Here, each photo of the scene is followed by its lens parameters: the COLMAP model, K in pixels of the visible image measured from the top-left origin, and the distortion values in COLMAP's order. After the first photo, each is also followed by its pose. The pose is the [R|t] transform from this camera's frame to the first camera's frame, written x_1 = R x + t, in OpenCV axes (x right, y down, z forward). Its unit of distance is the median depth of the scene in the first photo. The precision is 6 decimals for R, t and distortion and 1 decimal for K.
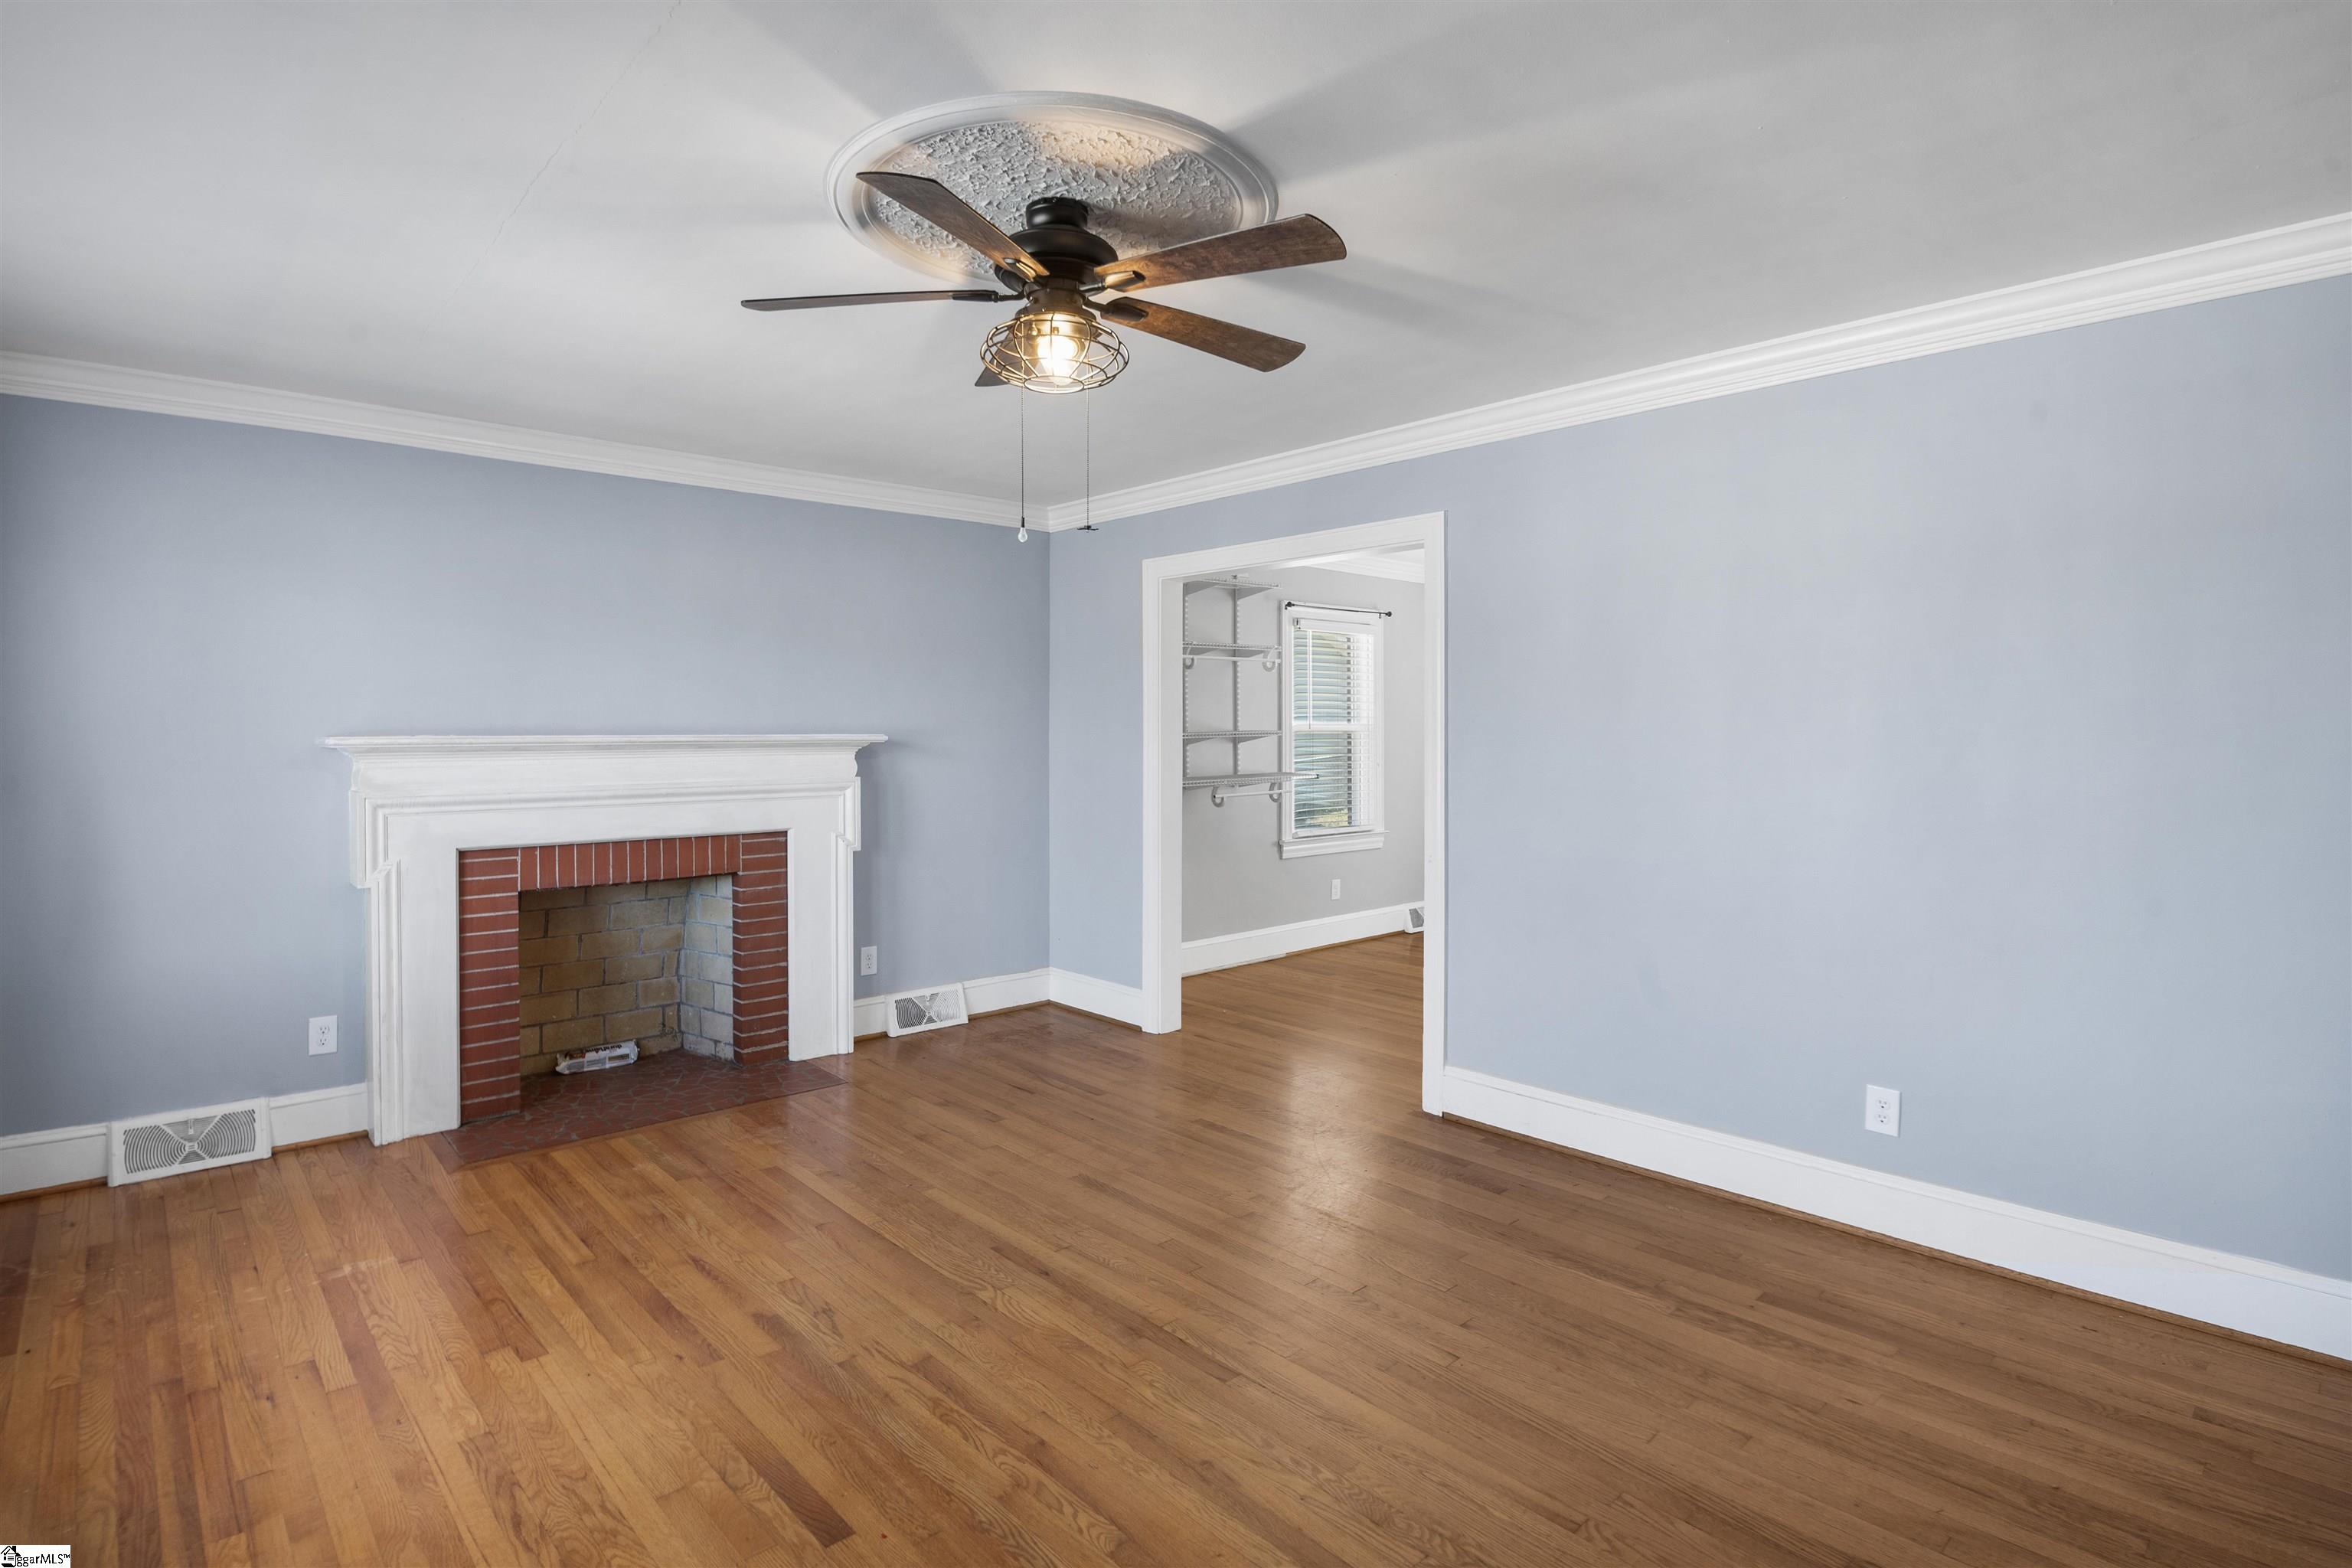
lens RADIAL K [[1173.6, 0, 1183.8], [0, 1173.6, 723.1], [0, 0, 1]] dist [-0.034638, -0.000138]
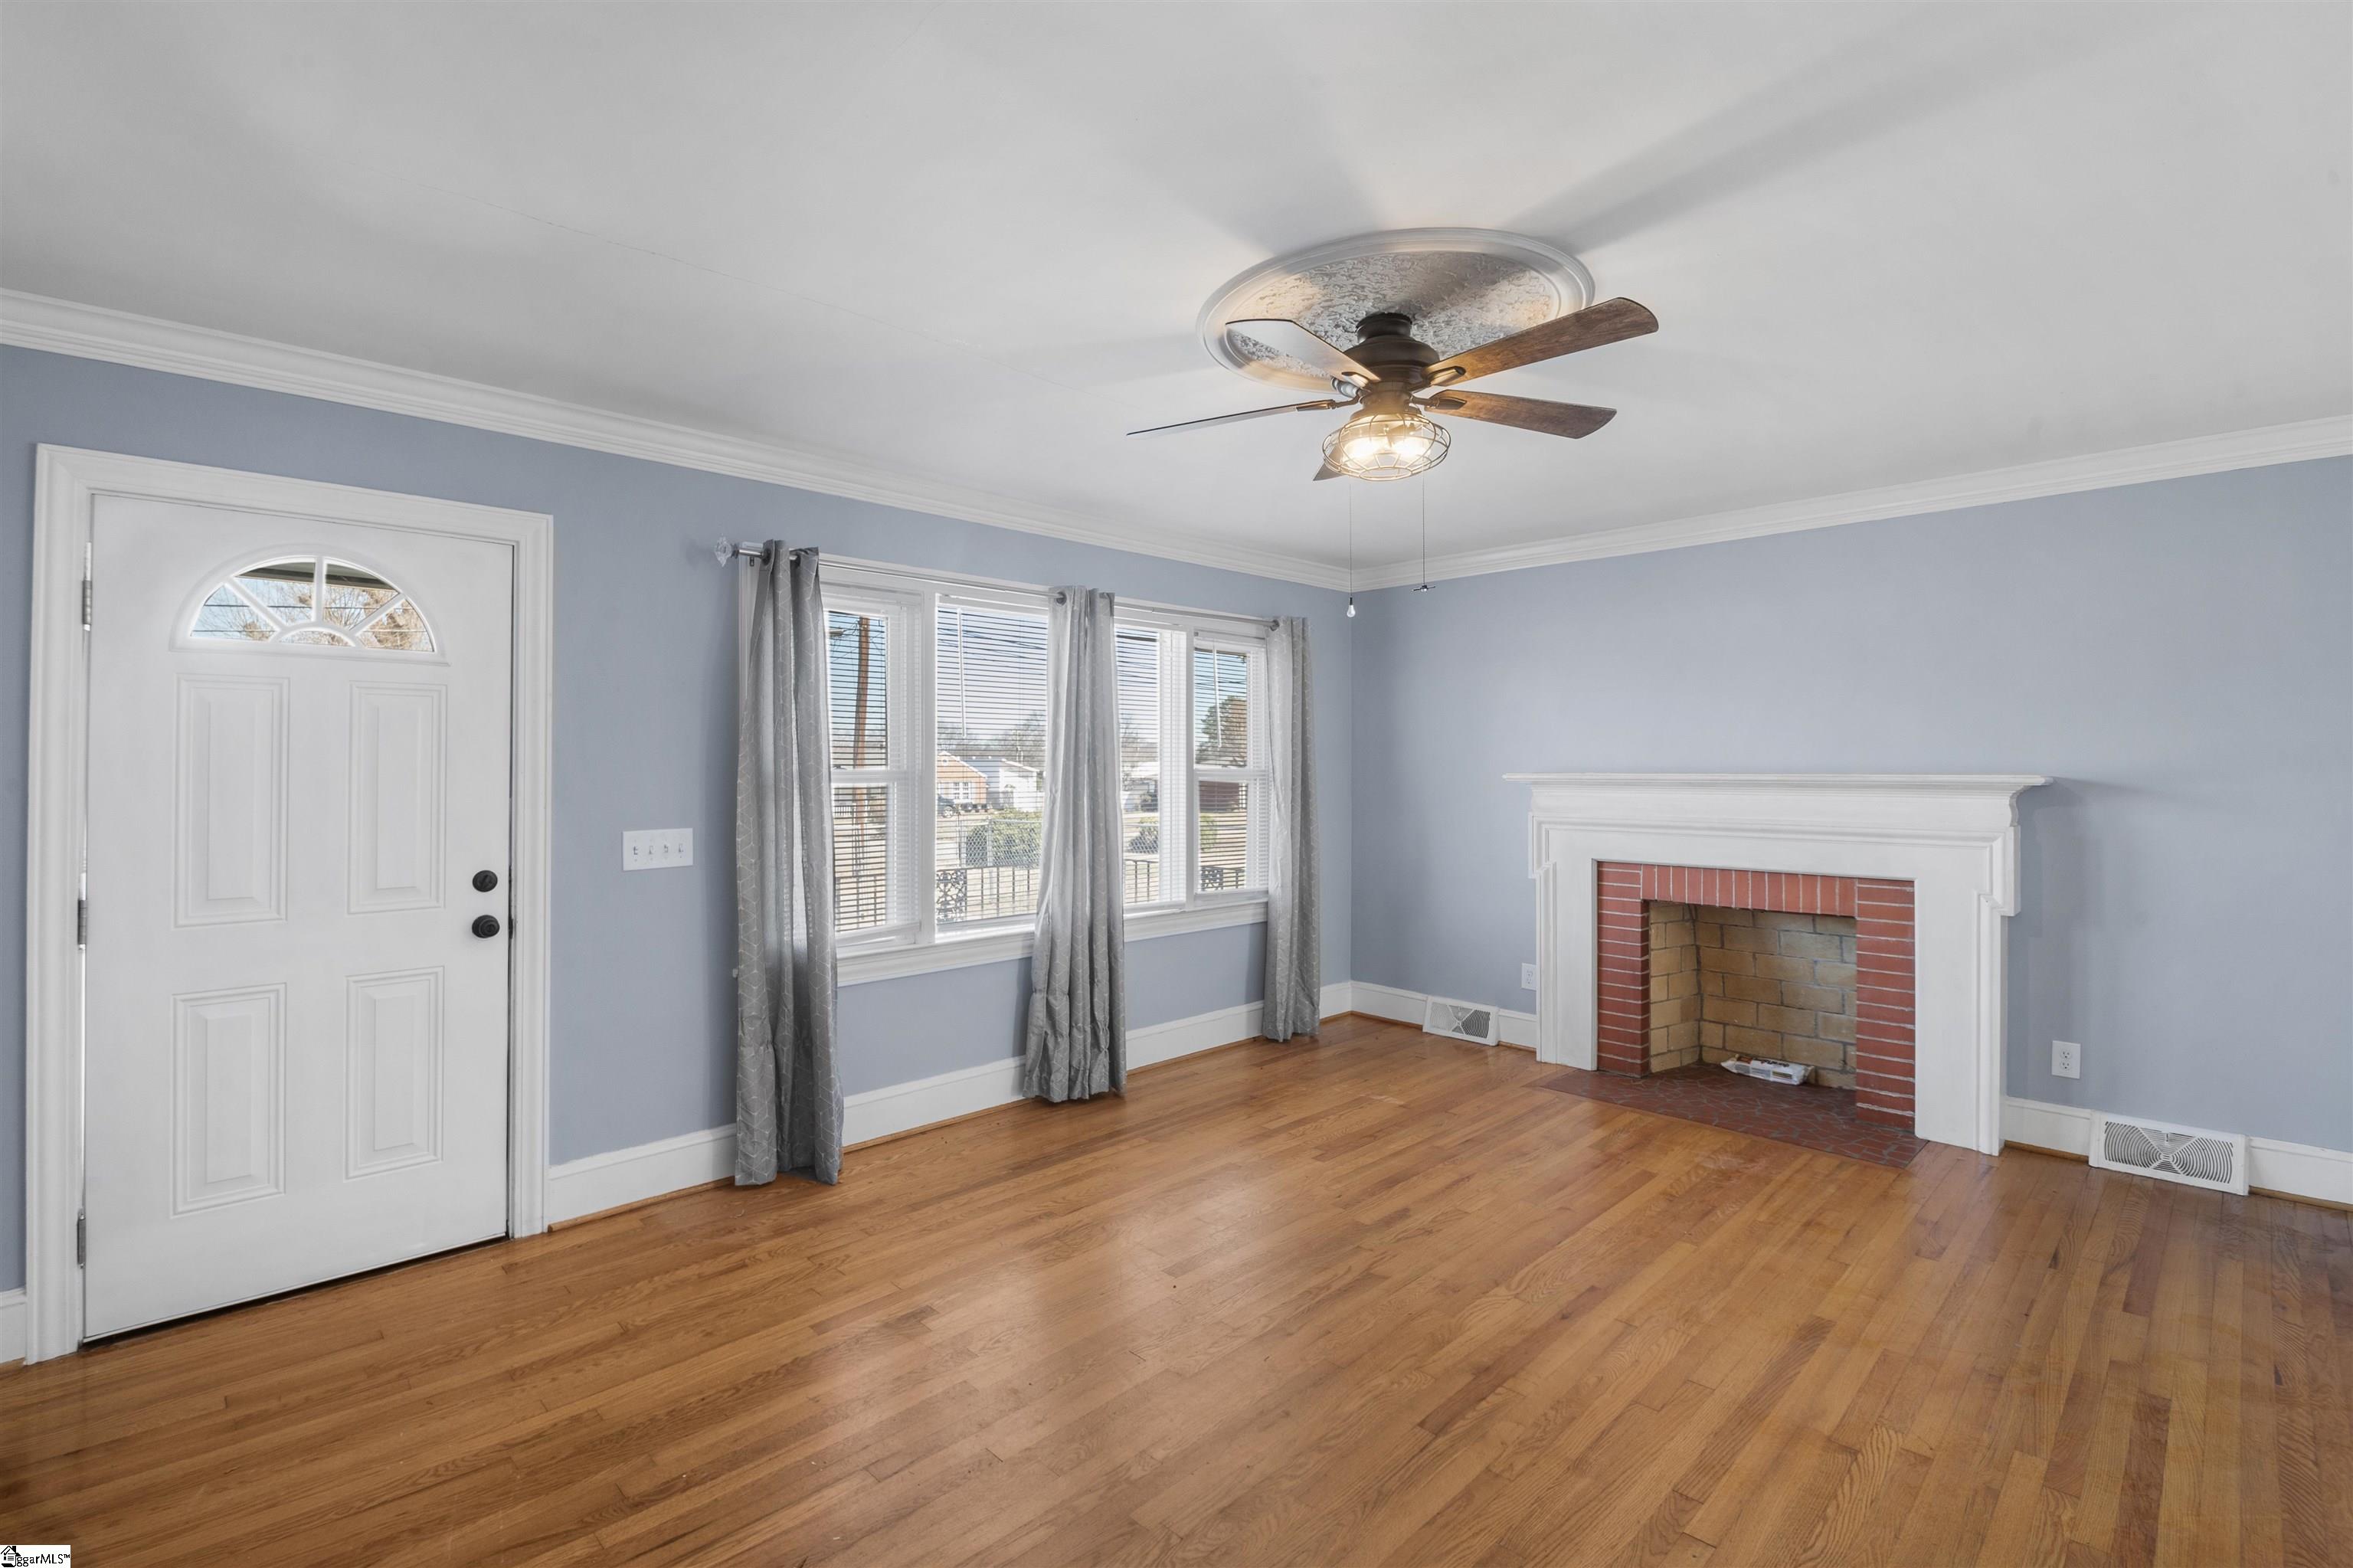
lens RADIAL K [[1058.7, 0, 1118.0], [0, 1058.7, 764.4], [0, 0, 1]] dist [-0.002836, -0.010682]
pose [[-0.001353, -0.001890, -0.999997, 0.569732], [0.003239, 0.999993, -0.001894, 0.001485], [0.999994, -0.003242, -0.001347, 0.453375]]
